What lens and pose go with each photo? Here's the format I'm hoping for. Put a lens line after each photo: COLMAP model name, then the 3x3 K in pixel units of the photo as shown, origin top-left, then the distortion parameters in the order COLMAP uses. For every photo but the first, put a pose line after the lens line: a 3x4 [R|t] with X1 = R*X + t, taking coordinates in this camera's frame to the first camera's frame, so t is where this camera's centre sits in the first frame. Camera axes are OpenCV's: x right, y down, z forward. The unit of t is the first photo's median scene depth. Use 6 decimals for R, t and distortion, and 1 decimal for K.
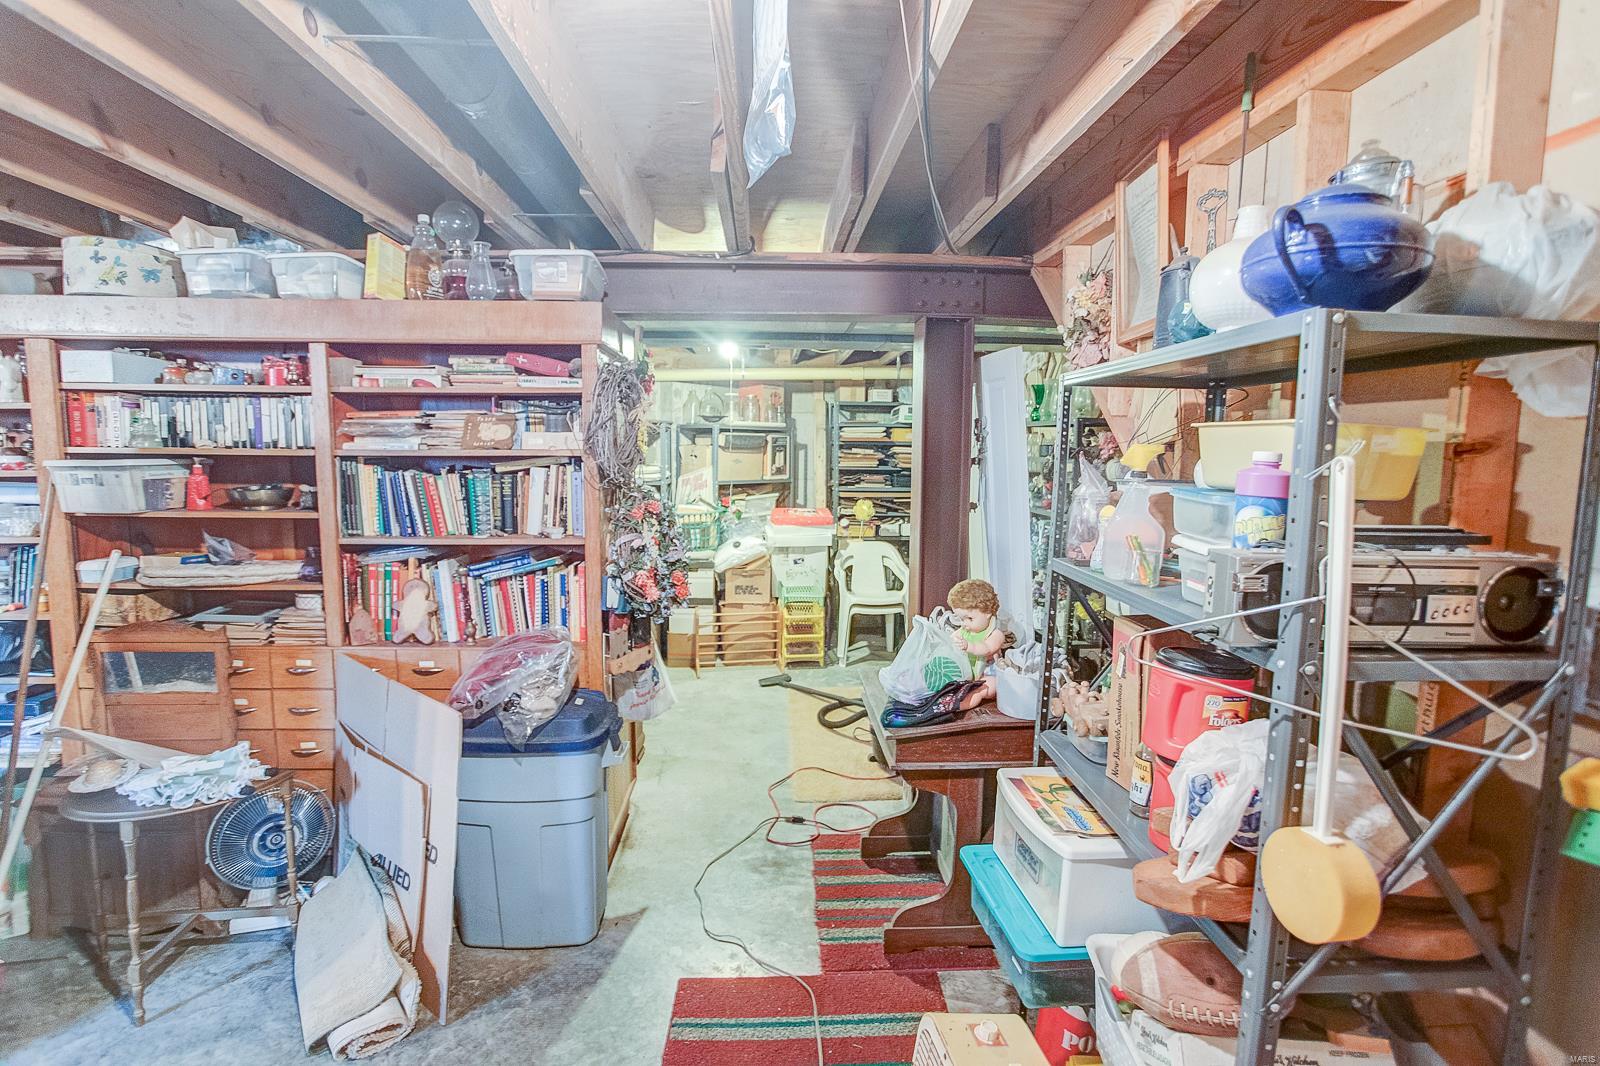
lens RADIAL K [[800.8, 0, 796.1], [0, 800.8, 529.6], [0, 0, 1]] dist [-0.066327, 0.029510]
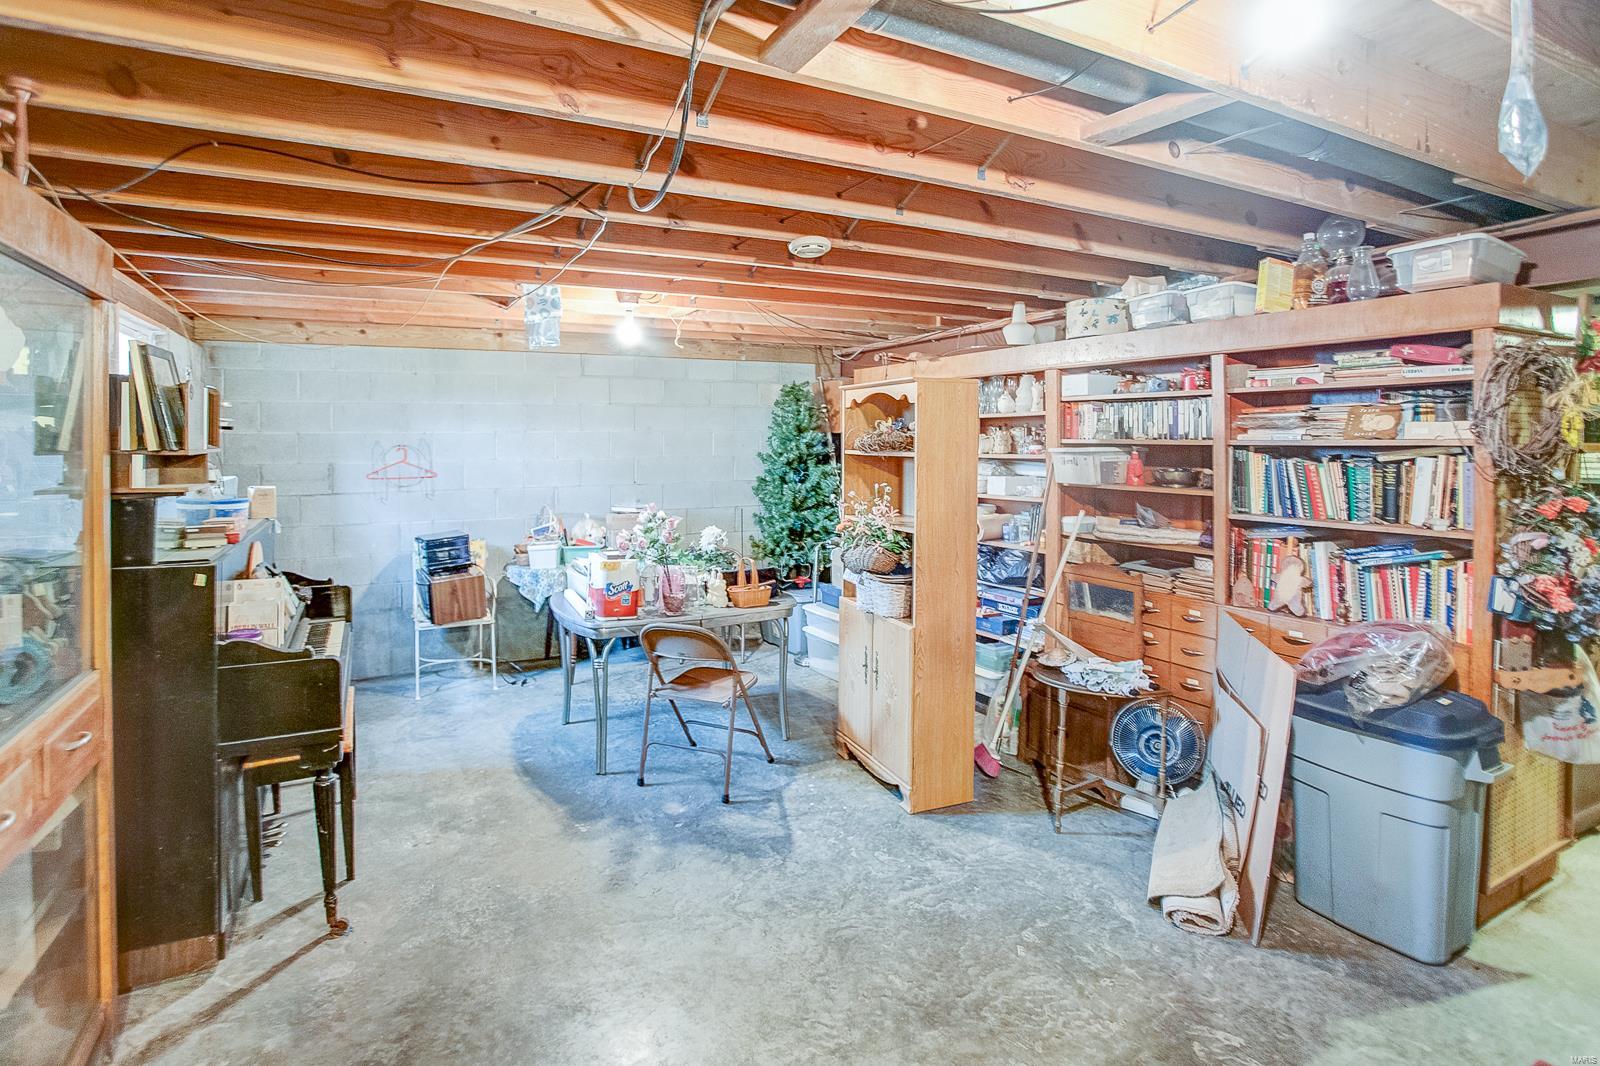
lens RADIAL K [[800.8, 0, 796.1], [0, 800.8, 529.6], [0, 0, 1]] dist [-0.066327, 0.029510]
pose [[0.436496, 0.086940, -0.895496, 0.212923], [-0.078404, 0.995209, 0.058403, 0.016965], [0.896284, 0.044718, 0.441221, -0.127990]]
